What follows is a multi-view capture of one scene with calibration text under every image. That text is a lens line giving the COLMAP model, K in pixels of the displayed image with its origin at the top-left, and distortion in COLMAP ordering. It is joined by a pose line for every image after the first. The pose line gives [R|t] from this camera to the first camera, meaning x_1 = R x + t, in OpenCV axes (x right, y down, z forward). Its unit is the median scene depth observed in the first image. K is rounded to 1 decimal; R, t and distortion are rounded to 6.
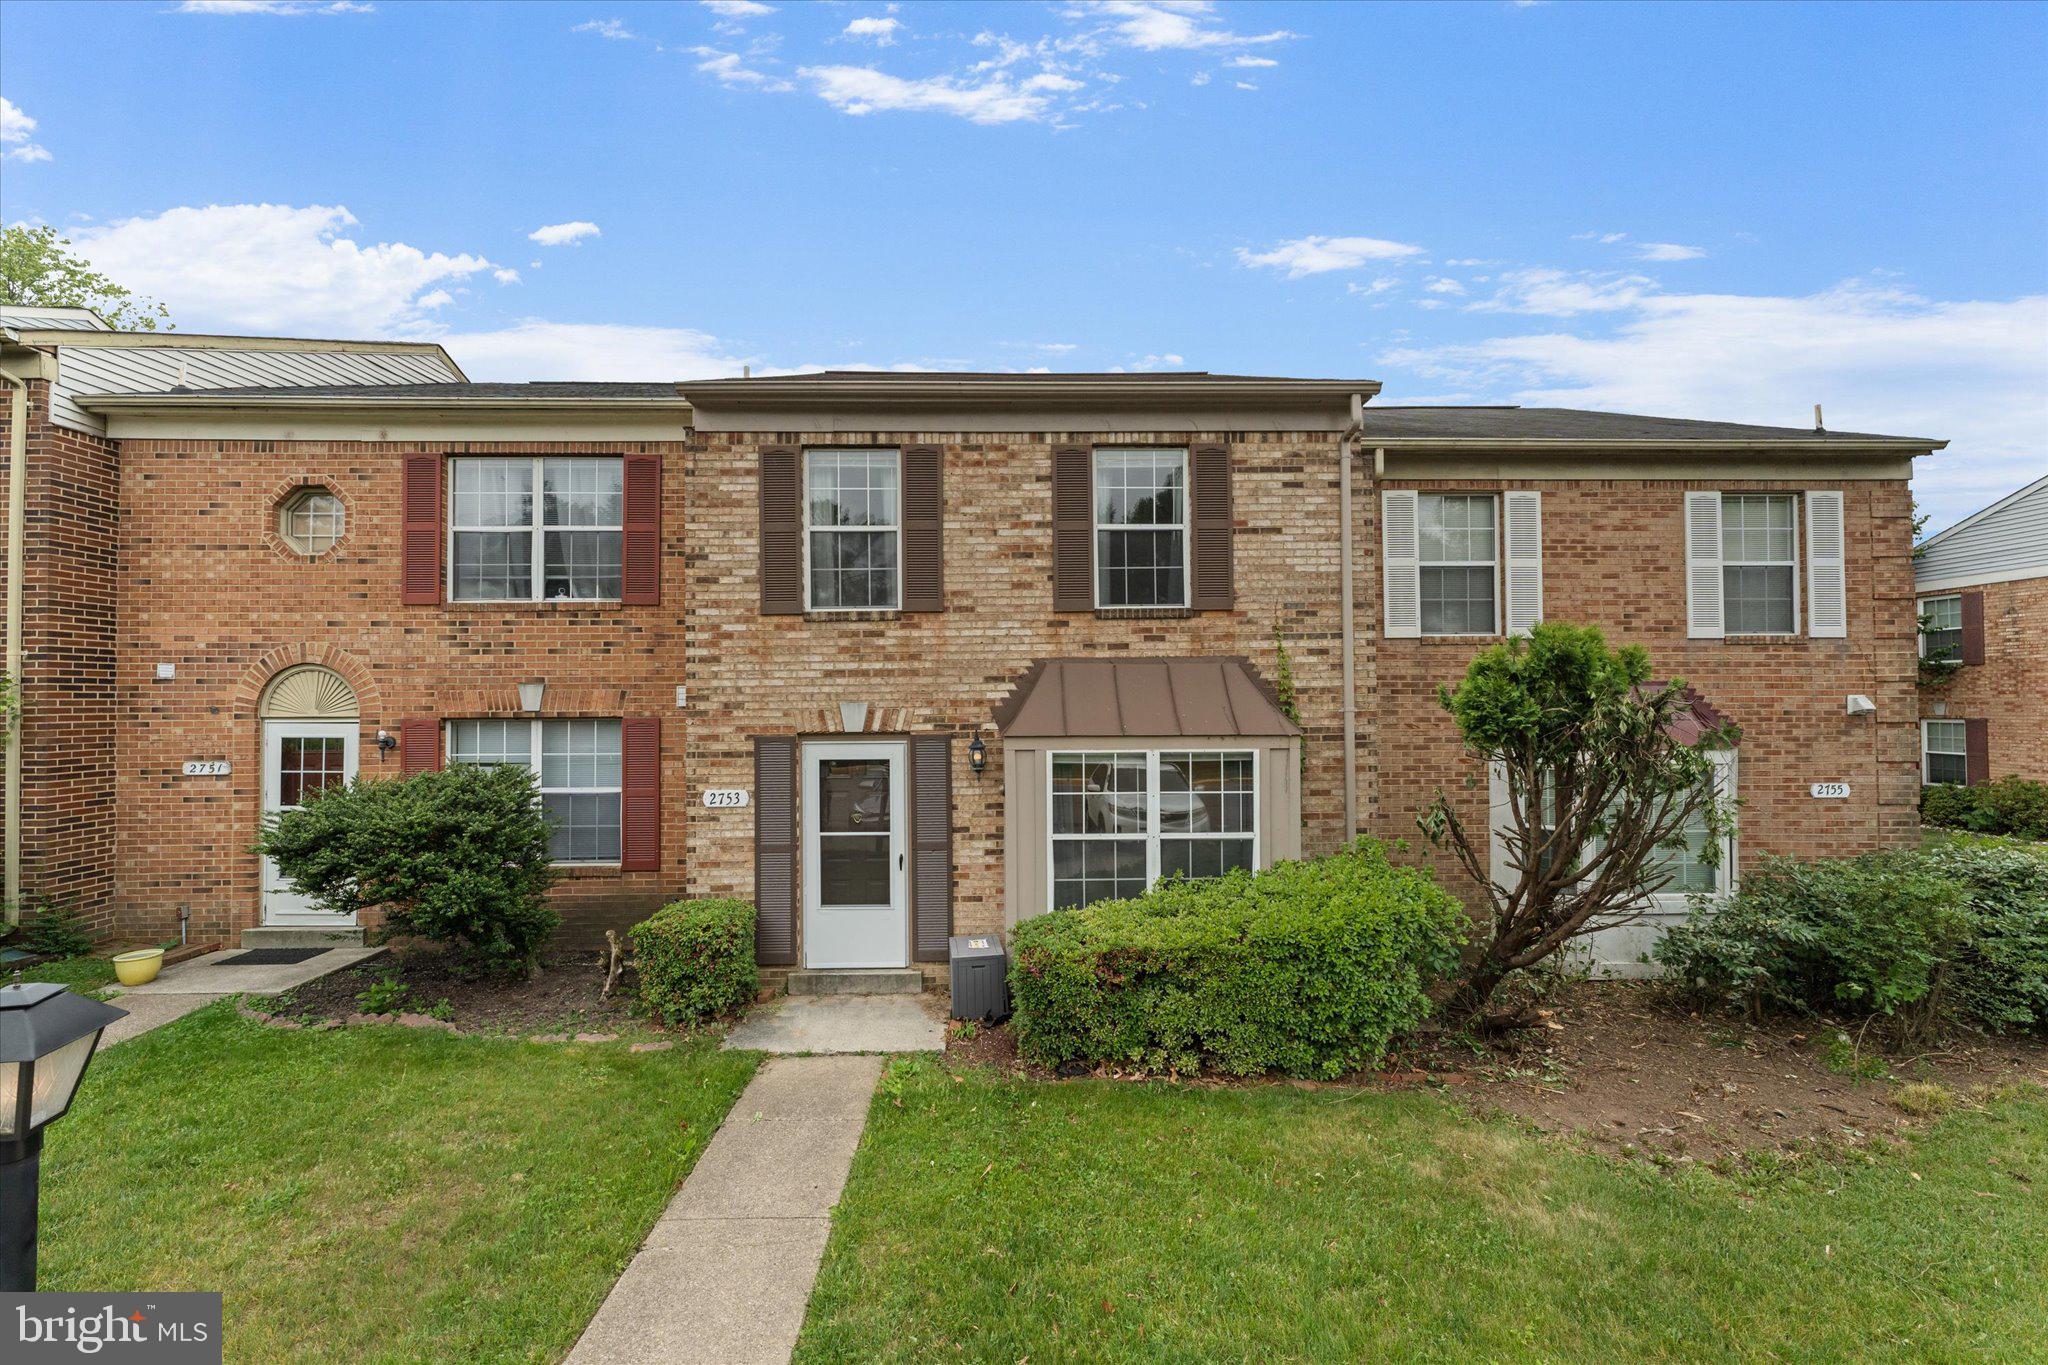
lens RADIAL K [[823.9, 0, 1024.1], [0, 823.9, 685.6], [0, 0, 1]] dist [0.001988, -0.000026]
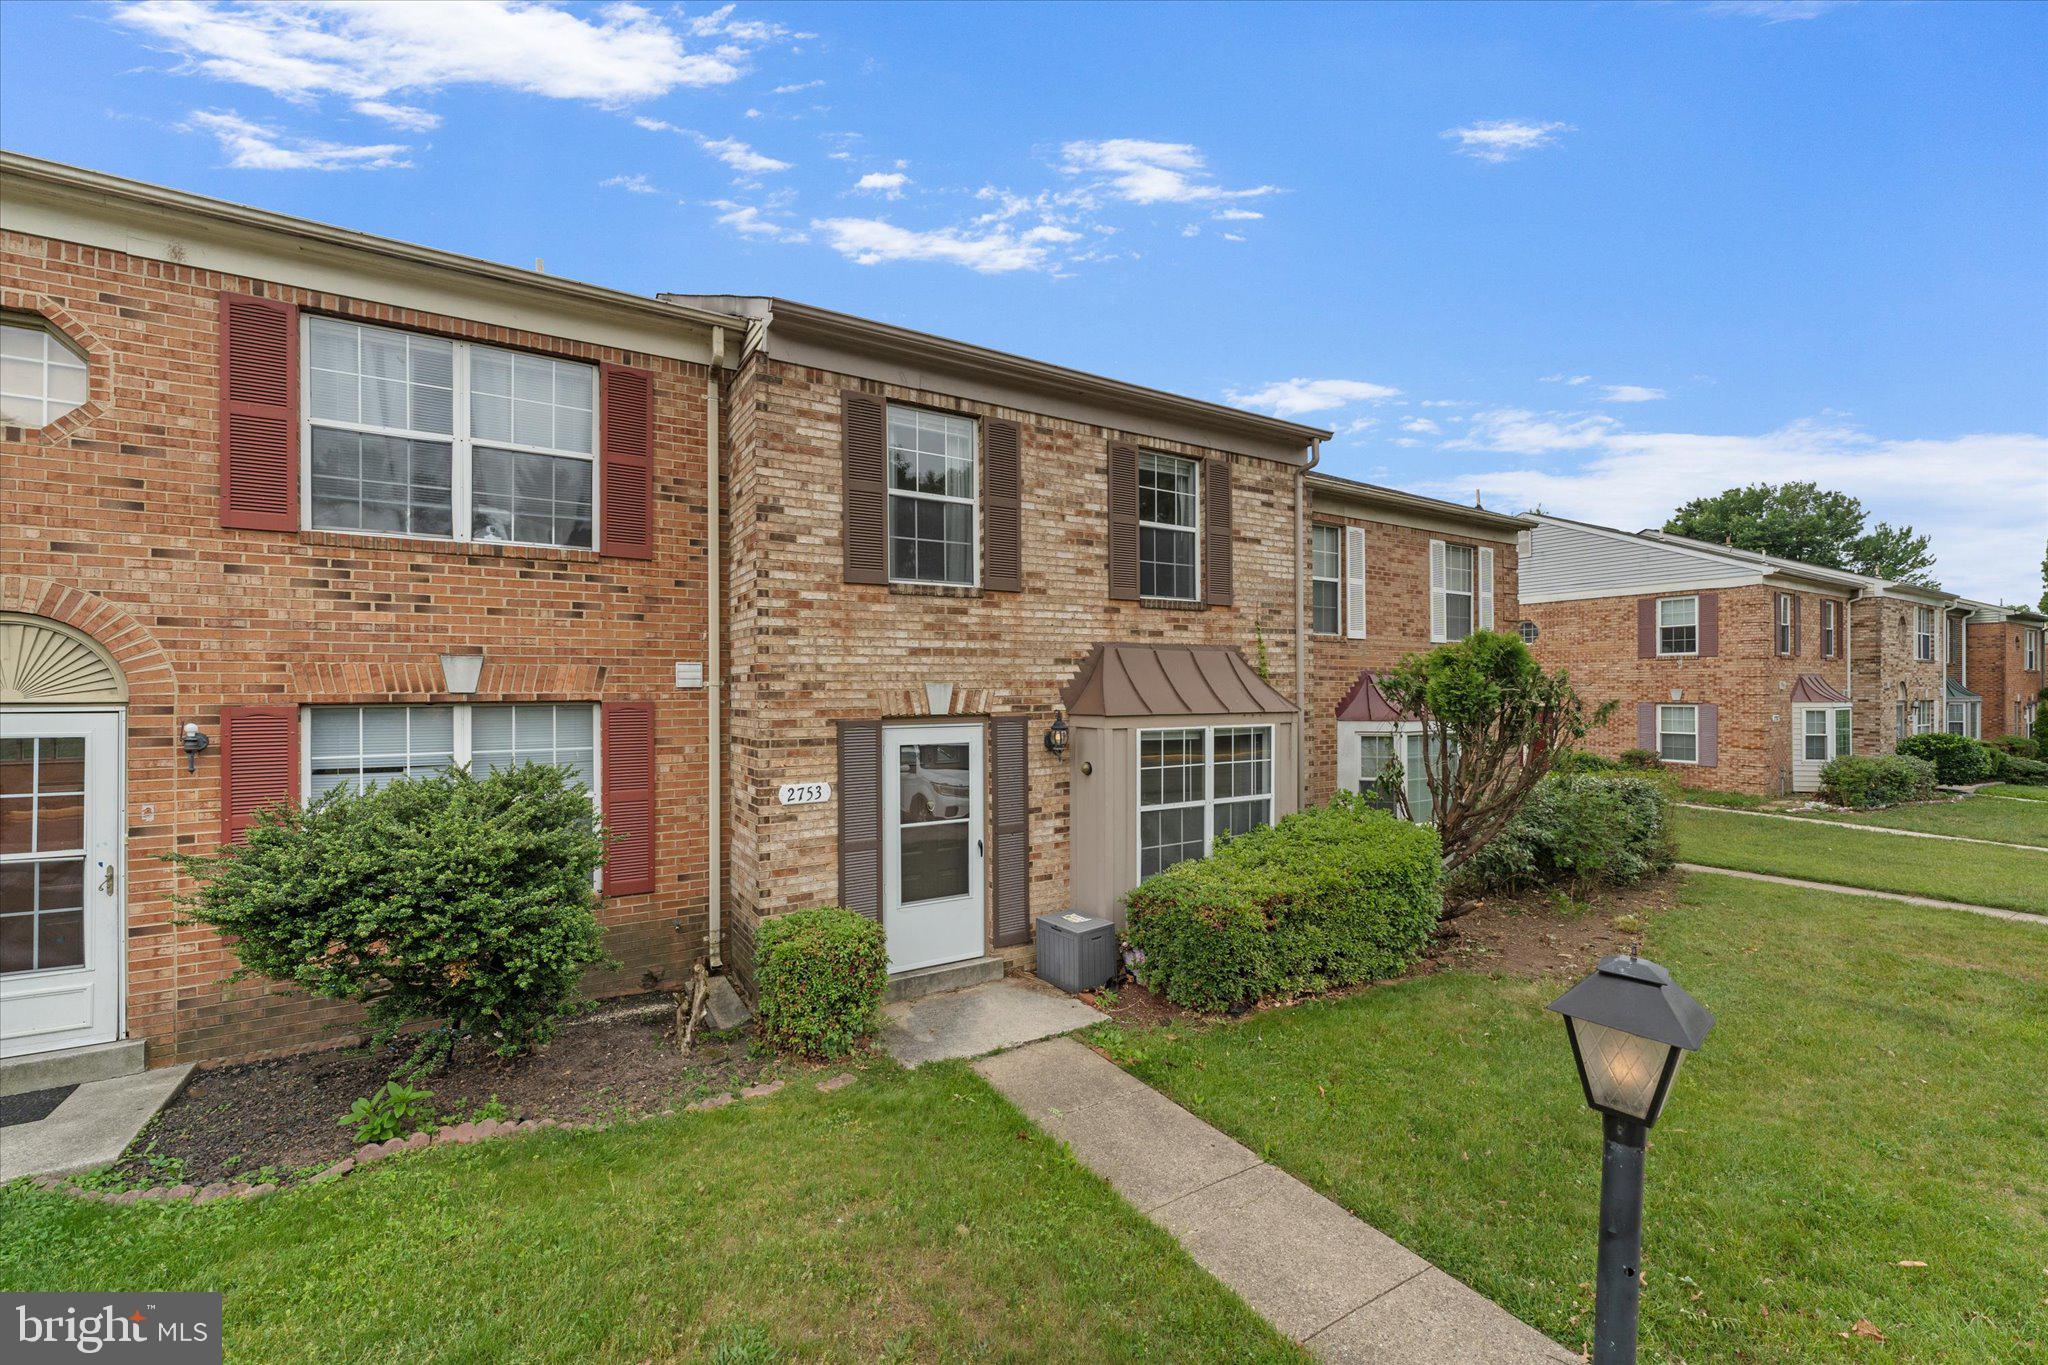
lens RADIAL K [[823.9, 0, 1022.9], [0, 823.9, 684.5], [0, 0, 1]] dist [0.001988, -0.000026]
pose [[0.862728, 0.005577, 0.505638, -0.593025], [-0.011287, 0.999902, 0.008229, 0.013256], [-0.505543, -0.012807, 0.862706, 0.140833]]
